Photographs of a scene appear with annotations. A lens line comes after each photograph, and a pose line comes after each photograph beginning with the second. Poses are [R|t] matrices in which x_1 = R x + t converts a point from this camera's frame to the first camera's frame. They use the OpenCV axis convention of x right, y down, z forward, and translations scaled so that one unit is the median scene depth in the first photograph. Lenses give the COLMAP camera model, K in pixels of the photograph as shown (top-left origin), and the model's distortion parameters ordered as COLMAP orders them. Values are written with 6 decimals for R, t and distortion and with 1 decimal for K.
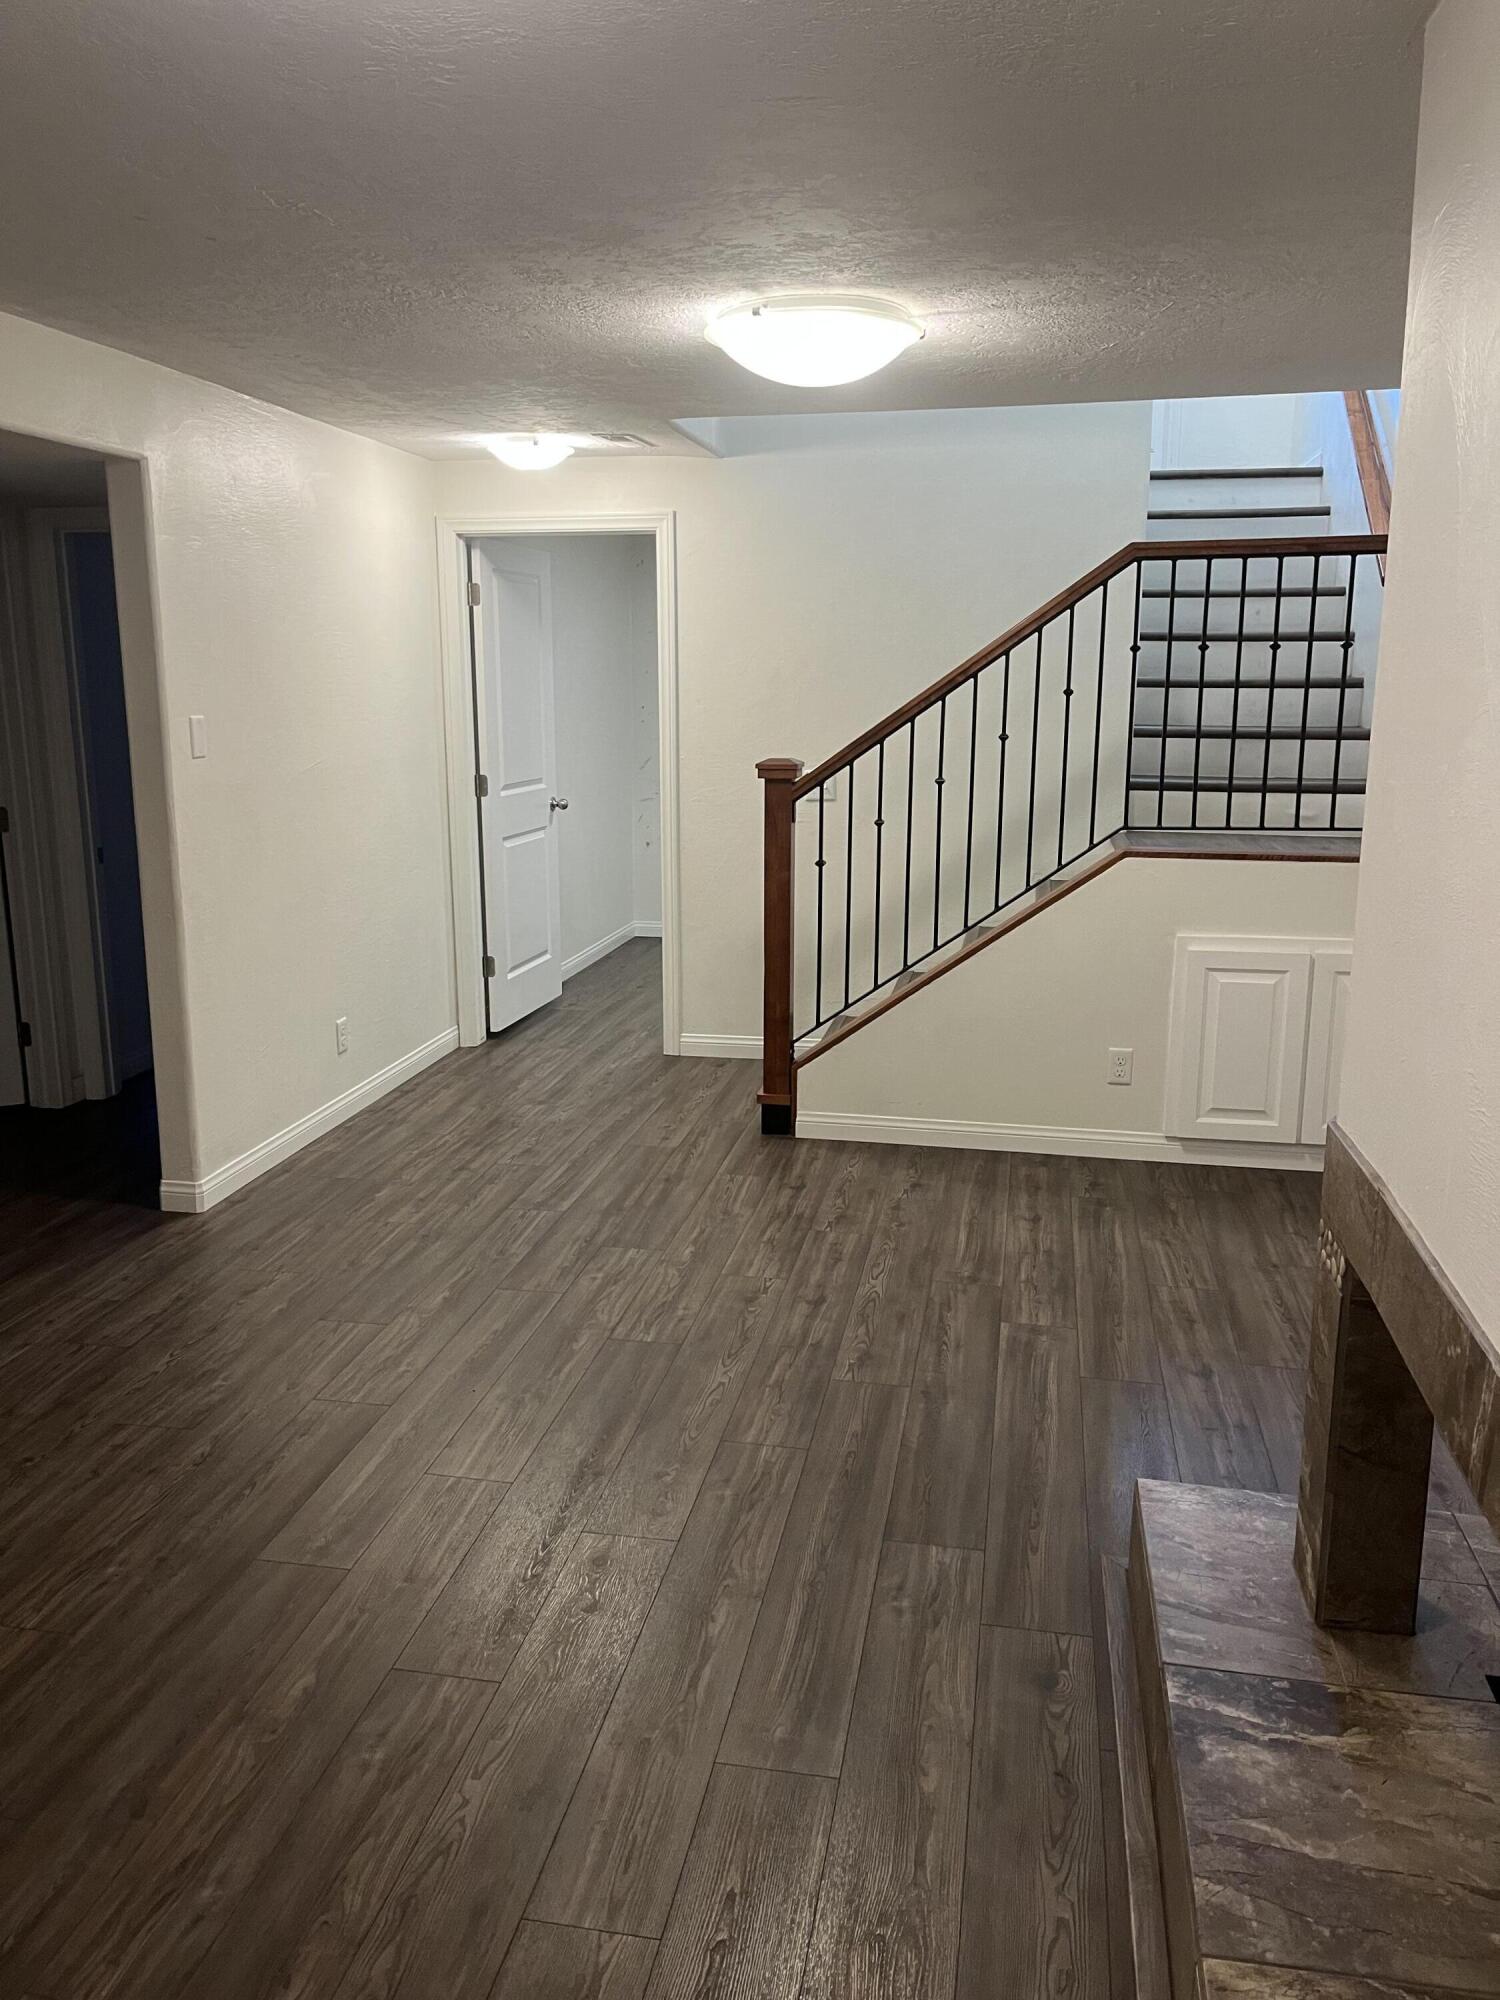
lens RADIAL K [[1515.1, 0, 758.9], [0, 1515.1, 987.8], [0, 0, 1]] dist [0.059425, -0.091482]
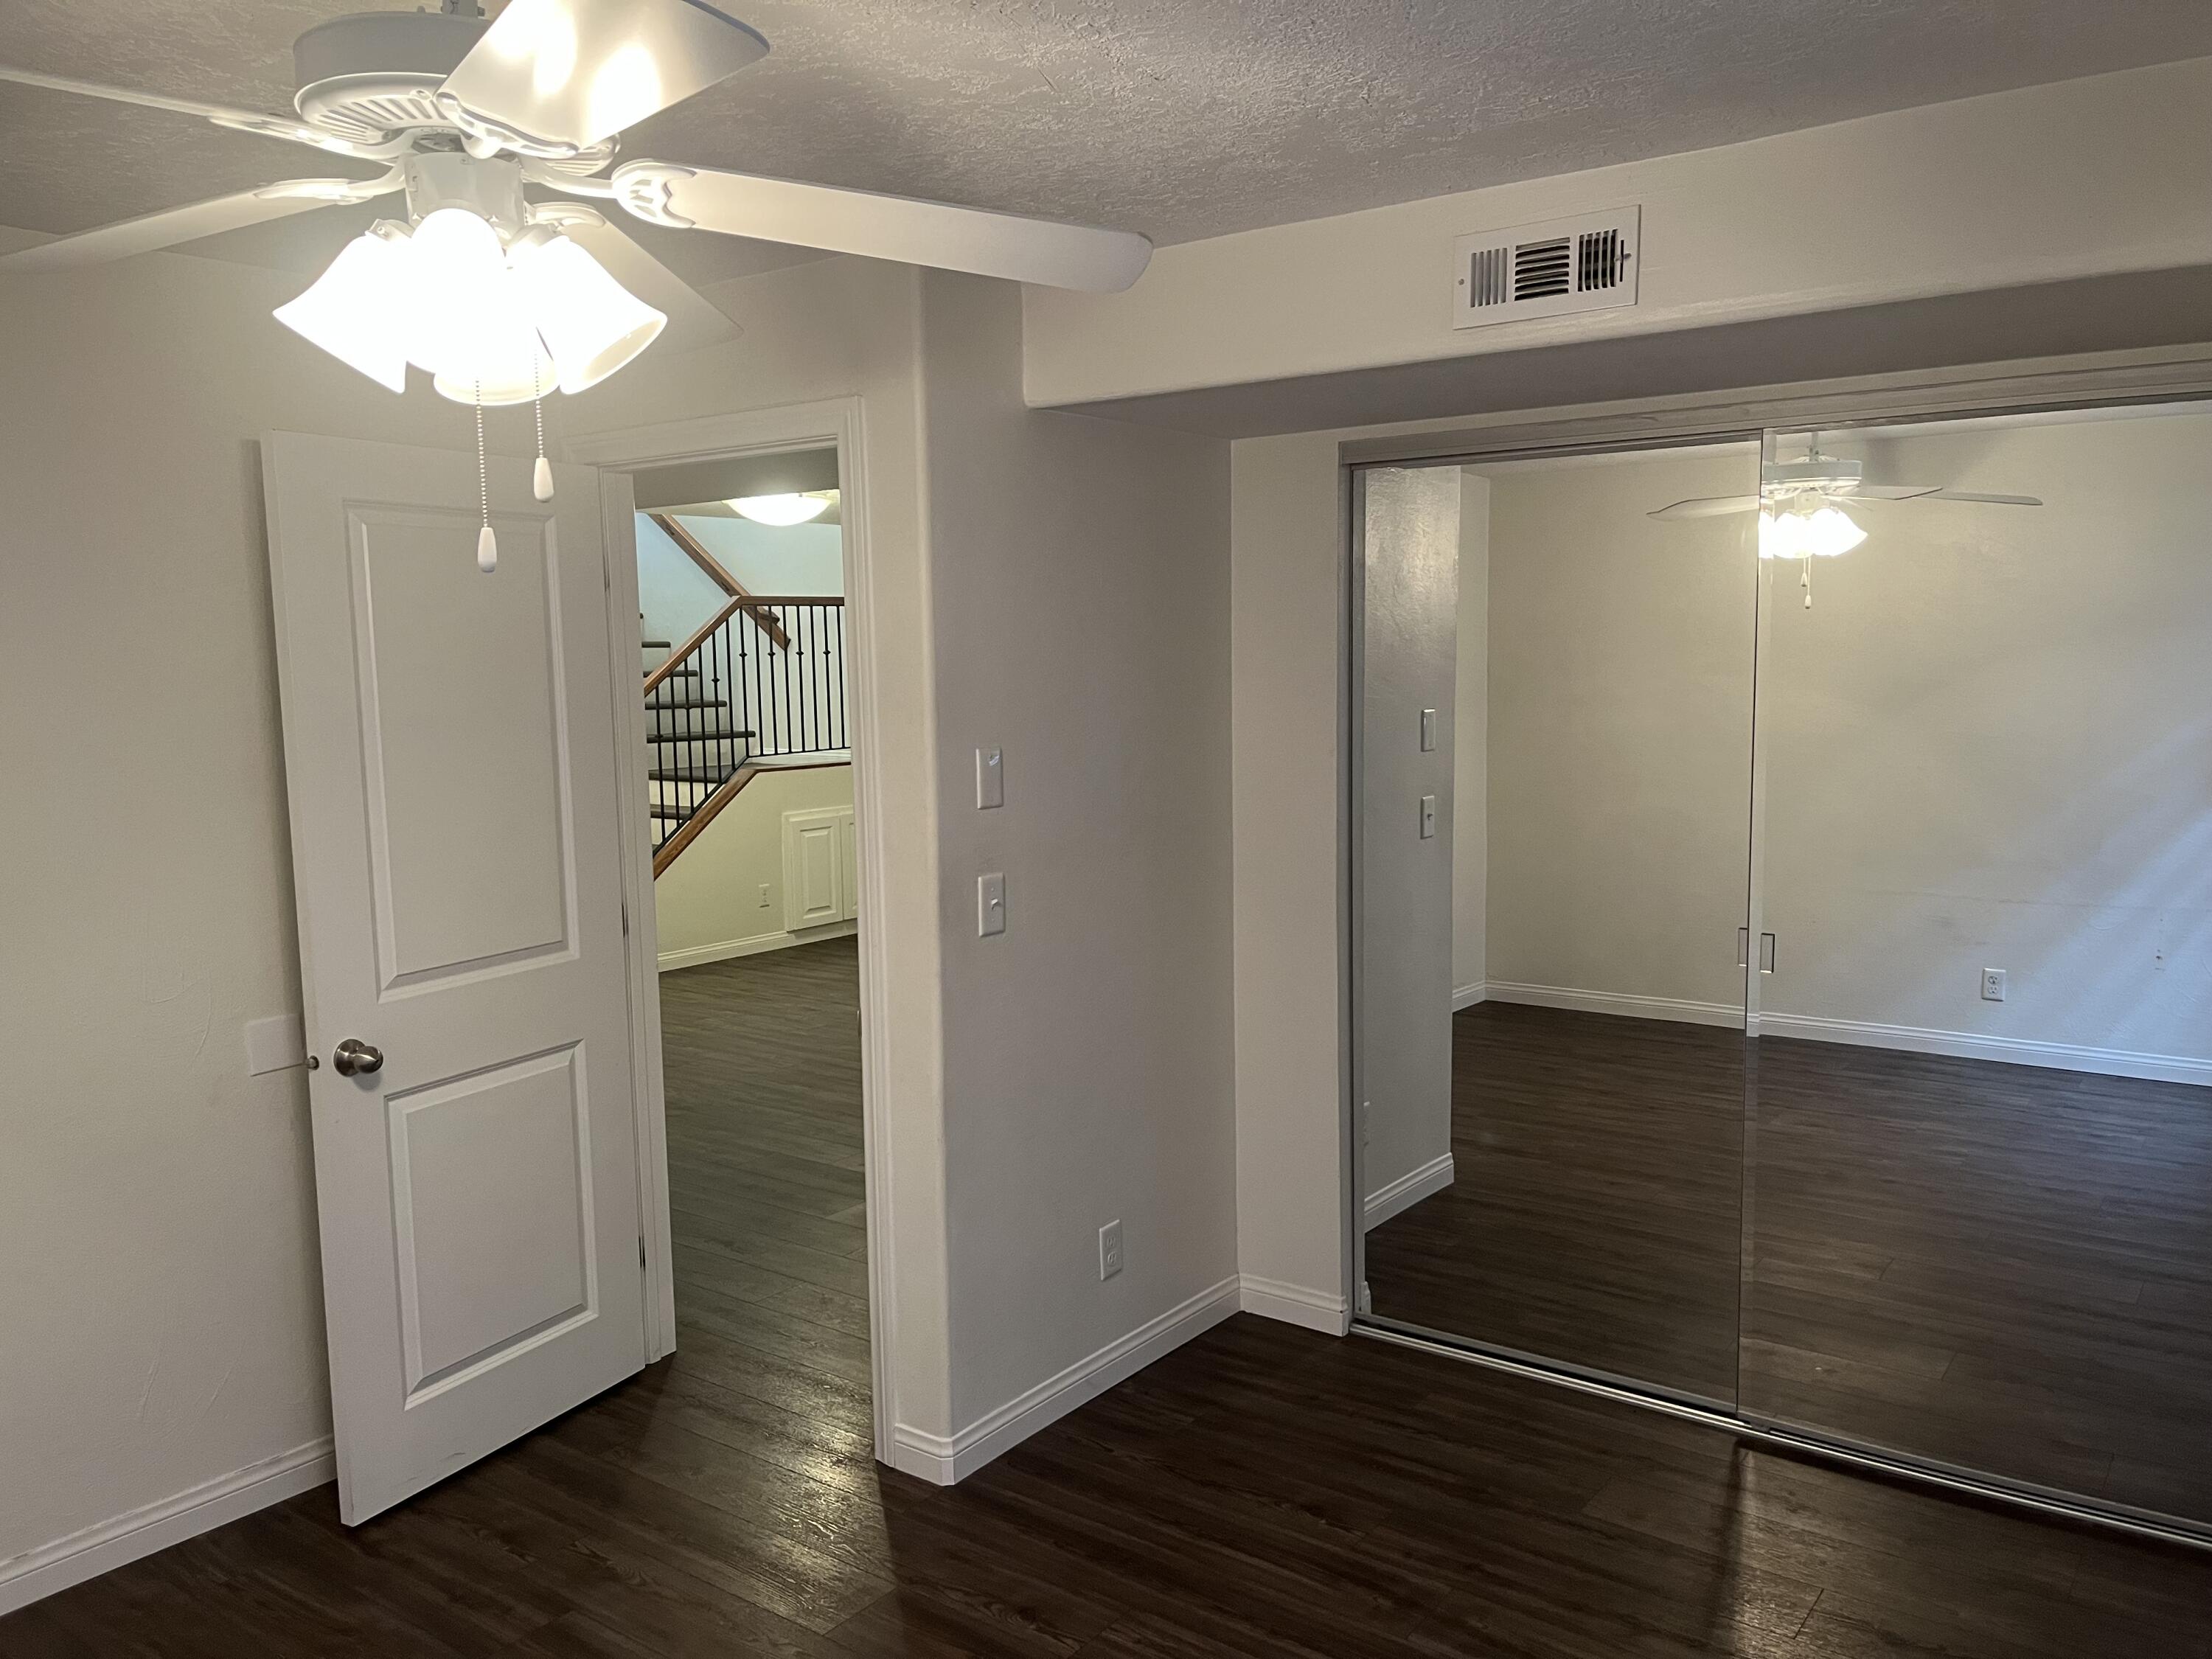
lens RADIAL K [[1643.2, 0, 1106.0], [0, 1643.2, 829.5], [0, 0, 1]] dist [-0.010221, -0.002710]
pose [[0.445587, -0.108836, 0.888598, -1.452946], [0.201996, 0.979209, 0.018643, 0.026083], [-0.872152, 0.171186, 0.458307, -0.227074]]
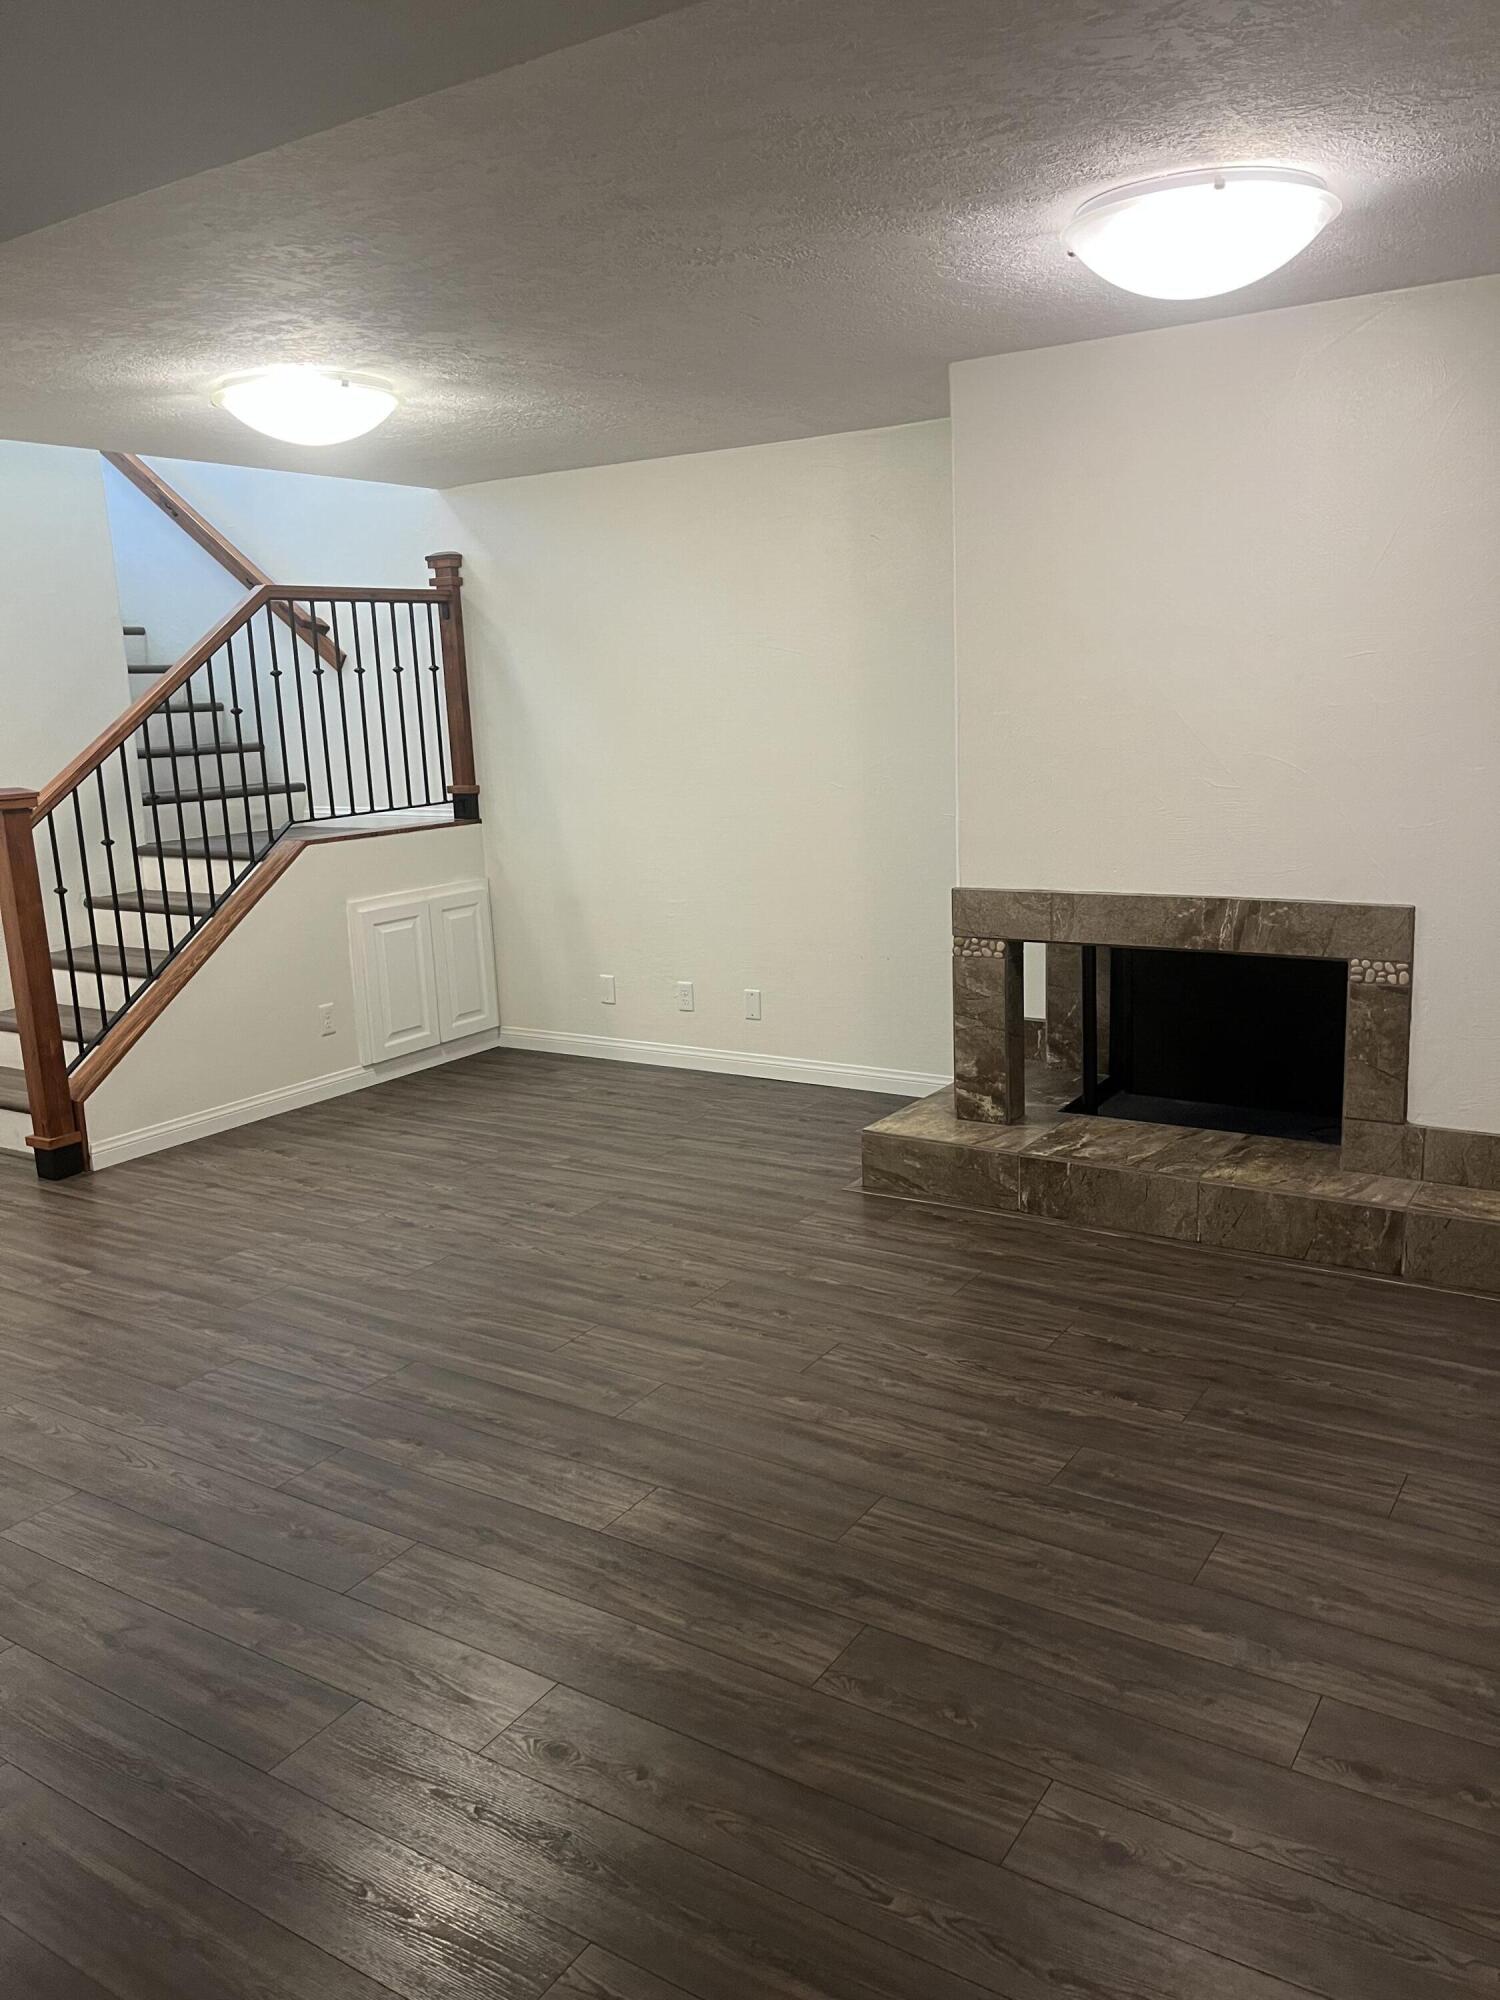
lens RADIAL K [[1515.1, 0, 758.9], [0, 1515.1, 987.8], [0, 0, 1]] dist [0.059425, -0.091482]
pose [[0.380637, -0.199080, 0.903041, -0.850330], [0.227084, 0.966772, 0.117413, -0.043014], [-0.896409, 0.160374, 0.413197, 0.229080]]
